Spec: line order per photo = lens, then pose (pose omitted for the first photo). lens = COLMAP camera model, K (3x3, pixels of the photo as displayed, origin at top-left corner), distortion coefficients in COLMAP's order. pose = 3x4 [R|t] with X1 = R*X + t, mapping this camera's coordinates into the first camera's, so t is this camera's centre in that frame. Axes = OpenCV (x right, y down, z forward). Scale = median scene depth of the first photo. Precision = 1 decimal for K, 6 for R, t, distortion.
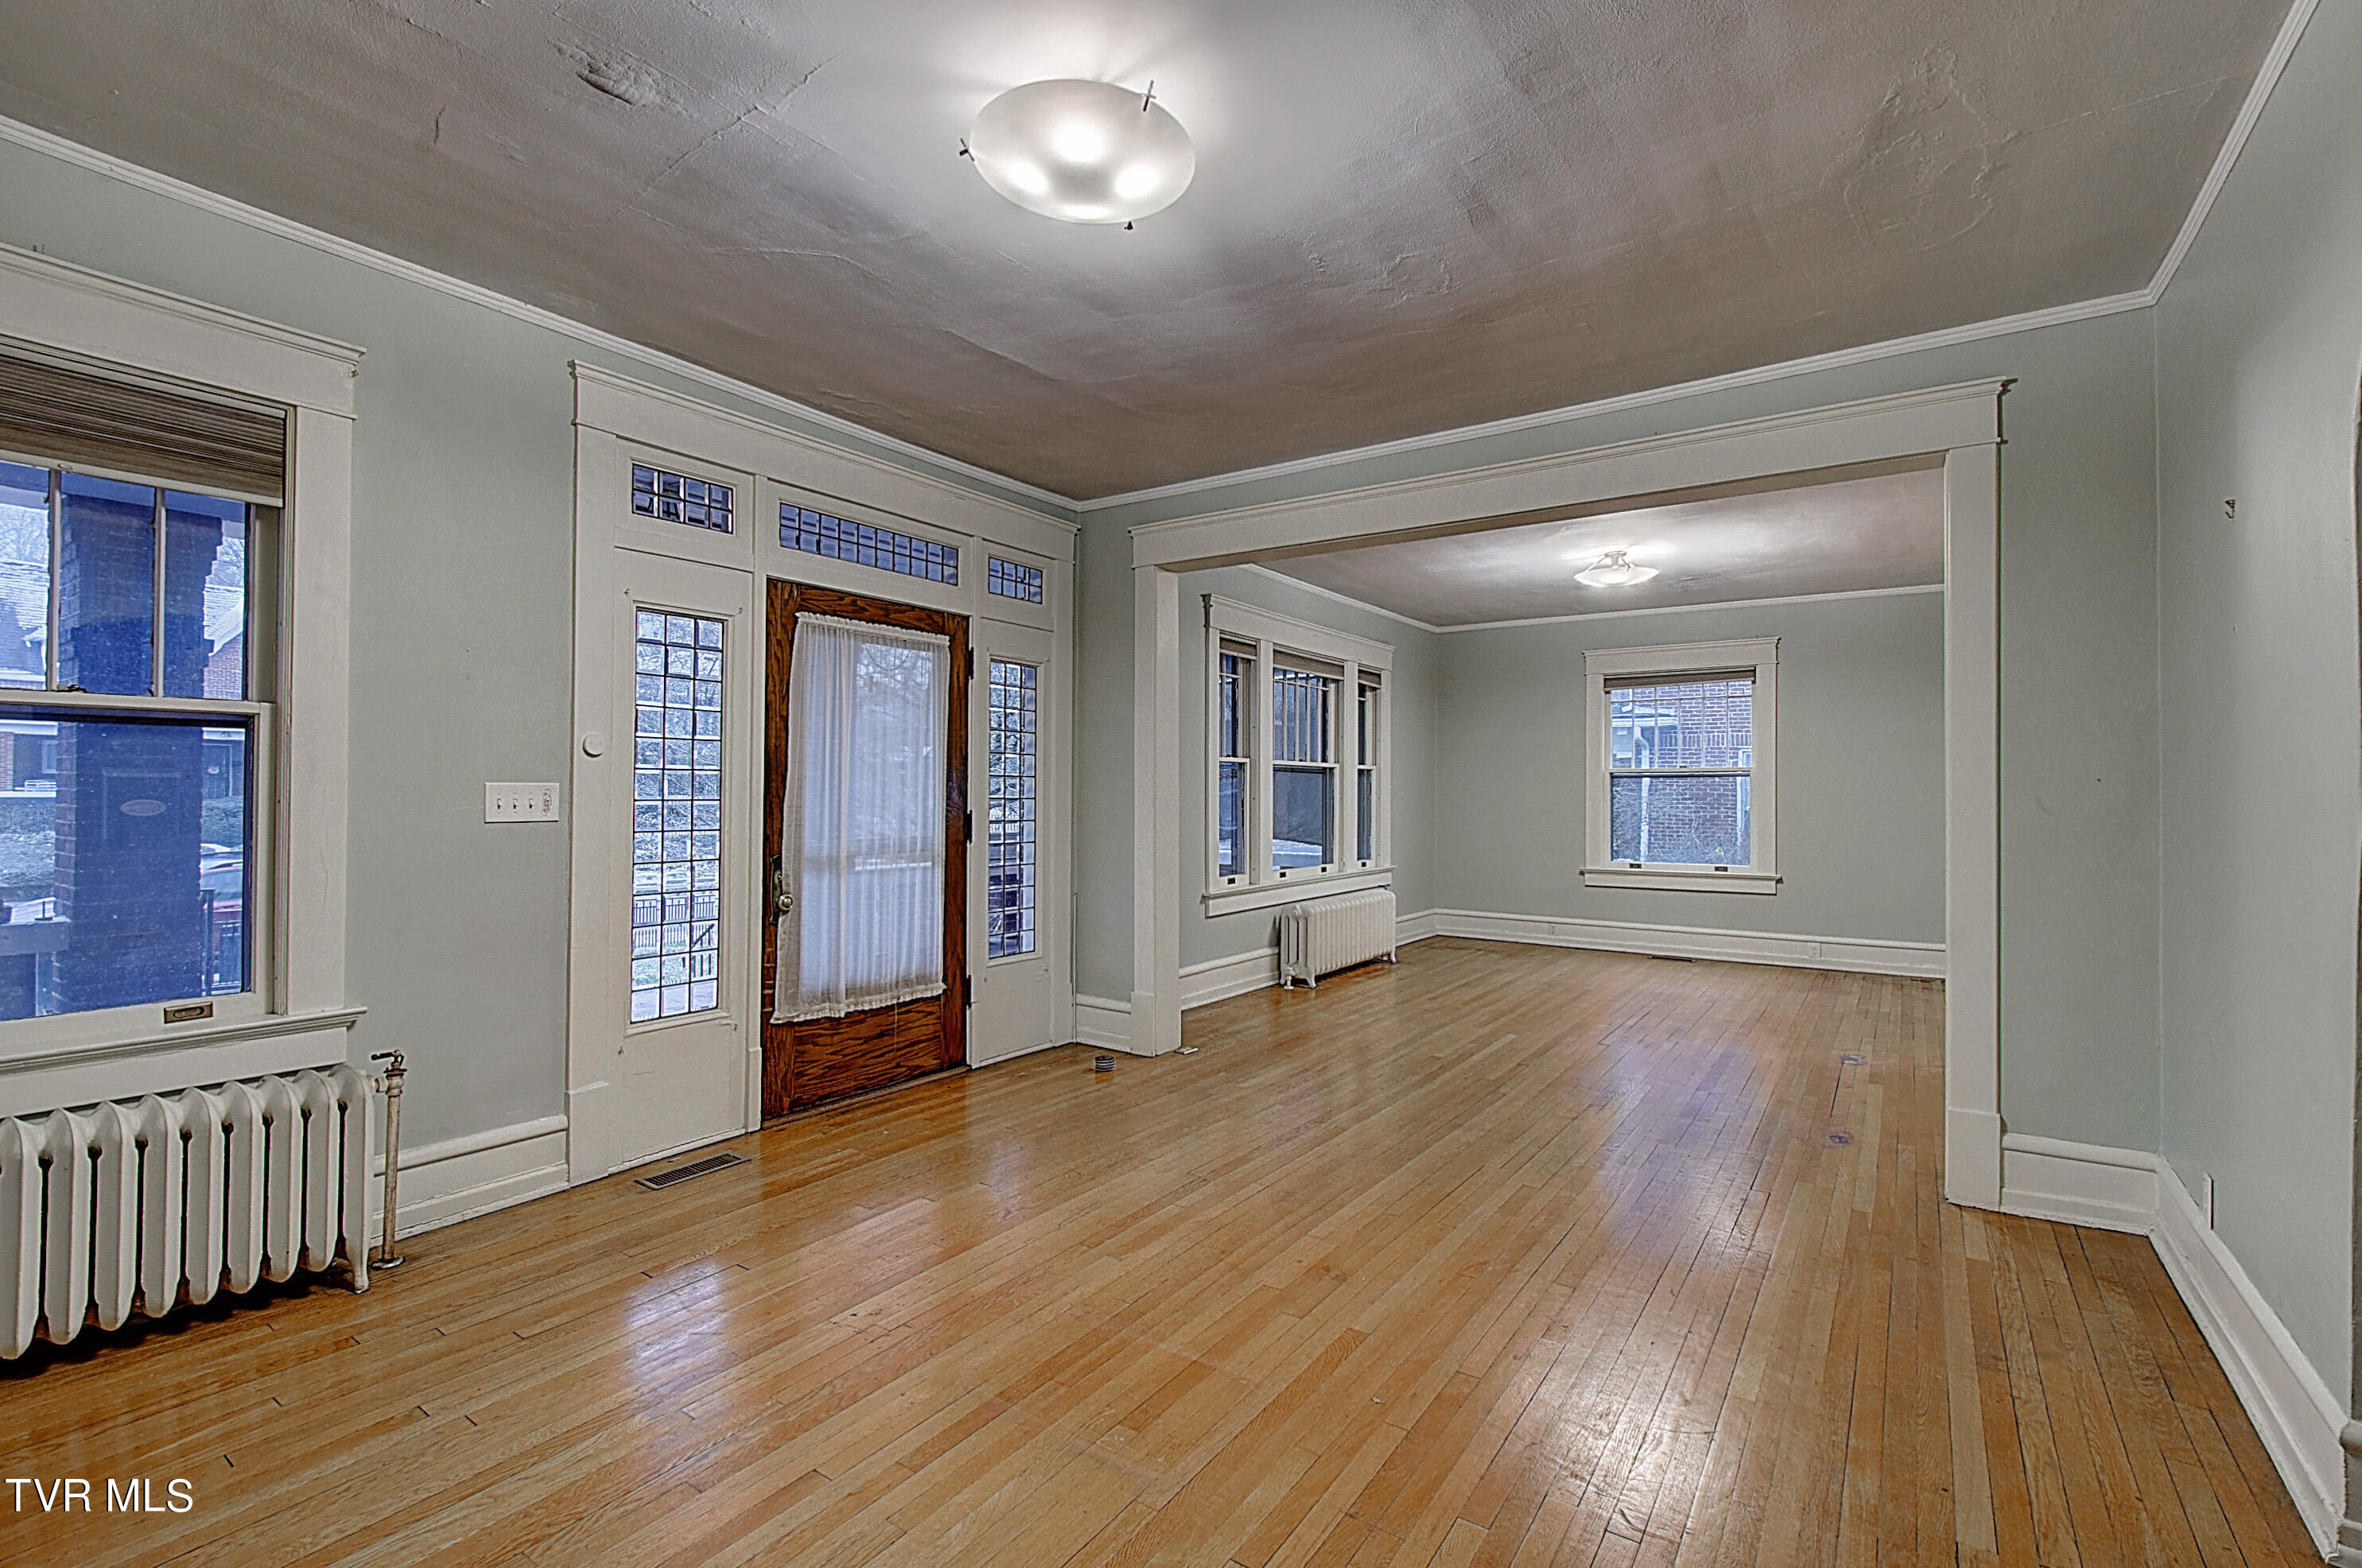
lens RADIAL K [[1056.8, 0, 1181.0], [0, 1056.8, 784.0], [0, 0, 1]] dist [-0.002543, -0.000387]
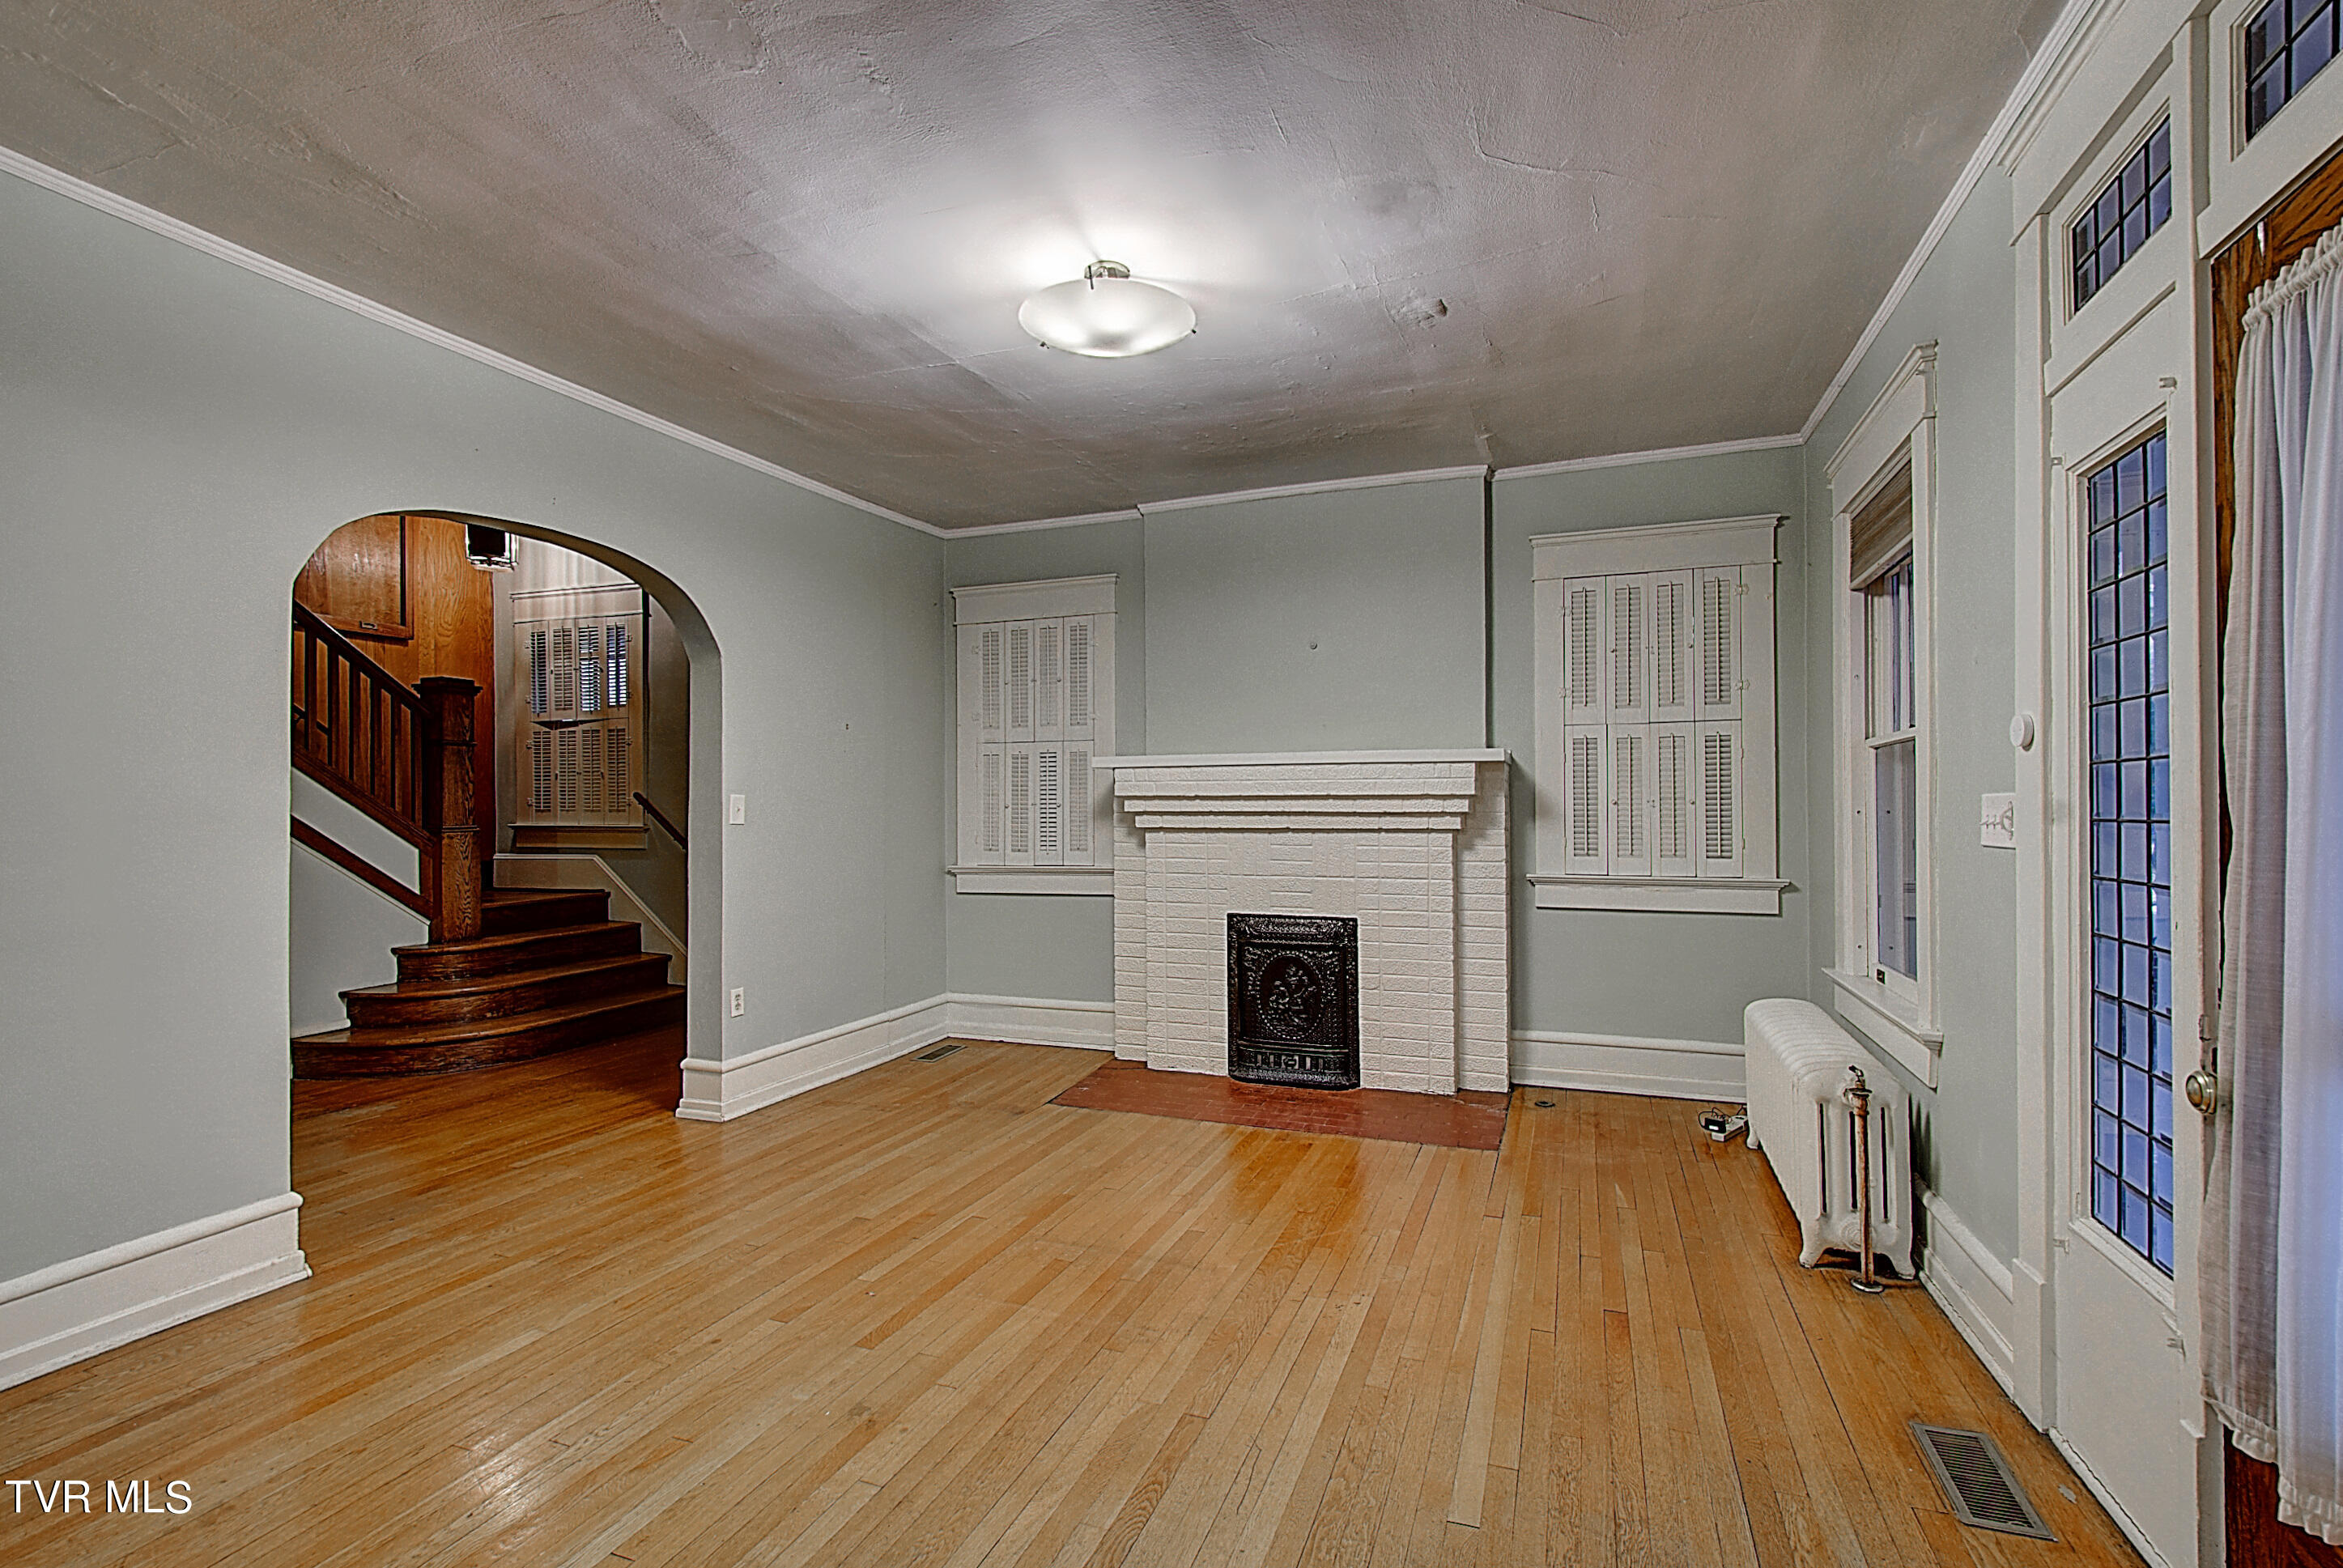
lens RADIAL K [[1046.4, 0, 1178.0], [0, 1046.4, 801.6], [0, 0, 1]] dist [-0.000166, 0.000026]
pose [[-0.969933, -0.001114, -0.243368, 0.111158], [0.002708, 0.999878, -0.015367, 0.016048], [0.243356, -0.015564, -0.969812, 1.888907]]
